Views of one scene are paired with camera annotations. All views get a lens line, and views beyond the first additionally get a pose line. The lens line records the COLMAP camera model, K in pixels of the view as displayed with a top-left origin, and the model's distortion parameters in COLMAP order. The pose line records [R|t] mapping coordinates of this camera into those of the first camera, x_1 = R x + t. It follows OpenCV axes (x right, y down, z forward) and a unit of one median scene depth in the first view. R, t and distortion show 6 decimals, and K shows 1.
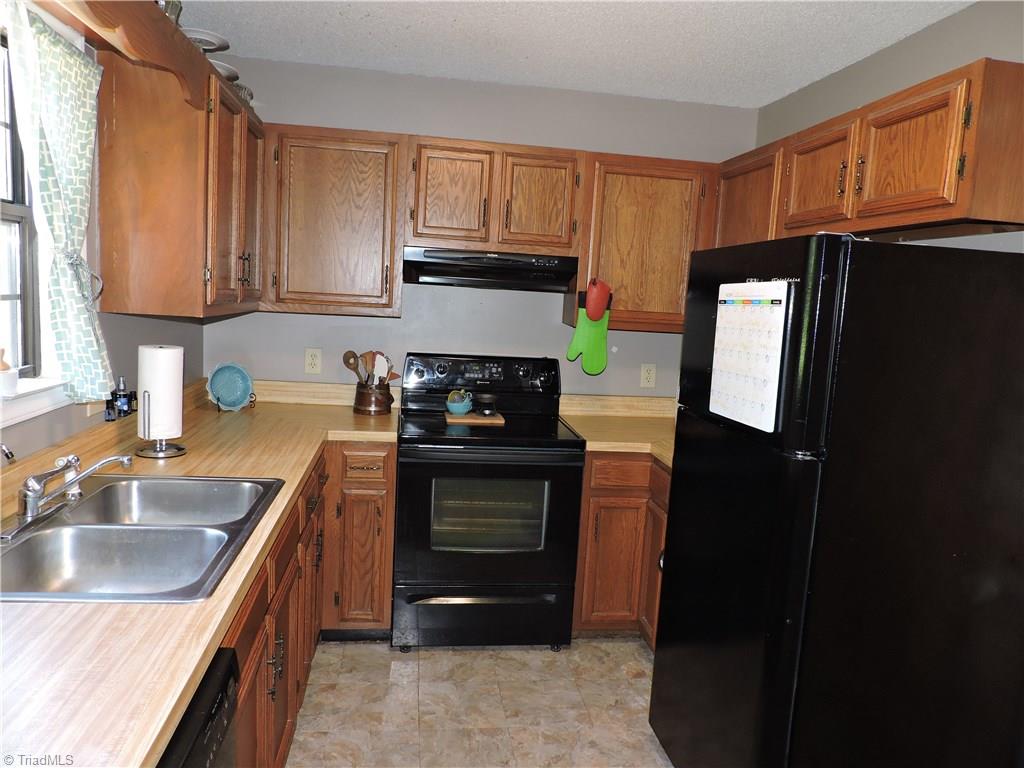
lens RADIAL K [[735.3, 0, 509.3], [0, 735.3, 384.3], [0, 0, 1]] dist [-0.020521, 0.009448]
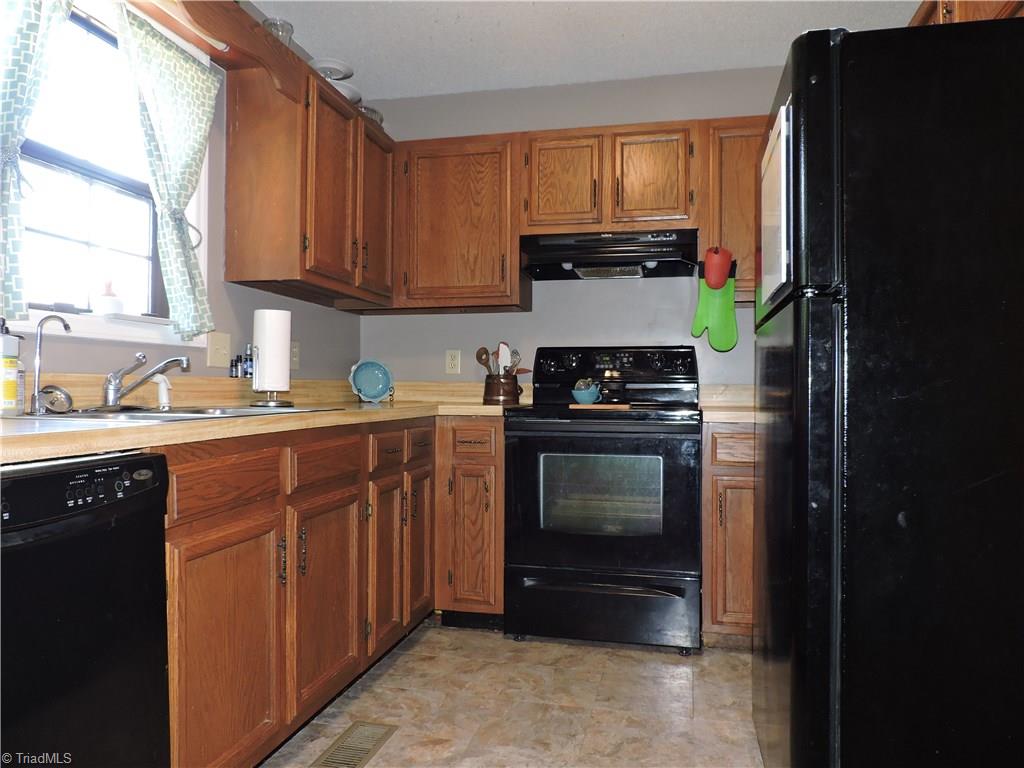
lens RADIAL K [[735.3, 0, 509.5], [0, 735.3, 382.9], [0, 0, 1]] dist [-0.020521, 0.009448]
pose [[0.931209, -0.057295, -0.359955, 0.213705], [0.002253, 0.988454, -0.151506, 0.181972], [0.364479, 0.140272, 0.920586, 0.074063]]
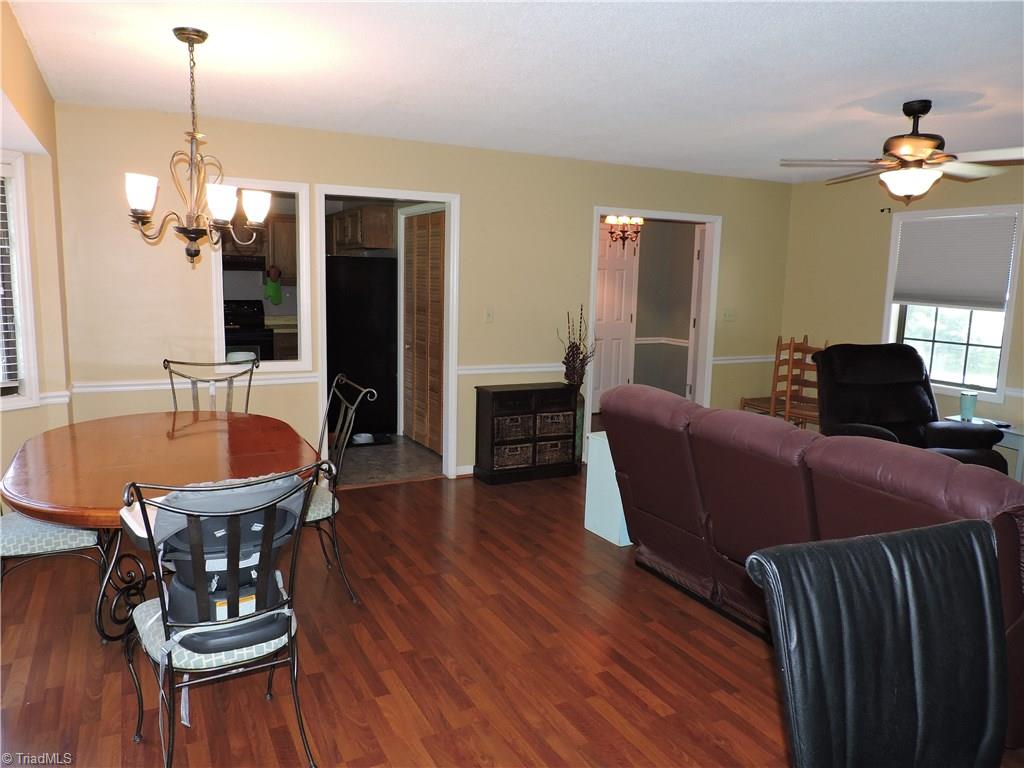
lens RADIAL K [[735.3, 0, 511.8], [0, 735.3, 383.1], [0, 0, 1]] dist [-0.020521, 0.009448]
pose [[0.941767, -0.086594, 0.324926, 0.041168], [0.072860, 0.995867, 0.054225, 0.188625], [-0.328278, -0.027393, 0.944184, -1.721195]]
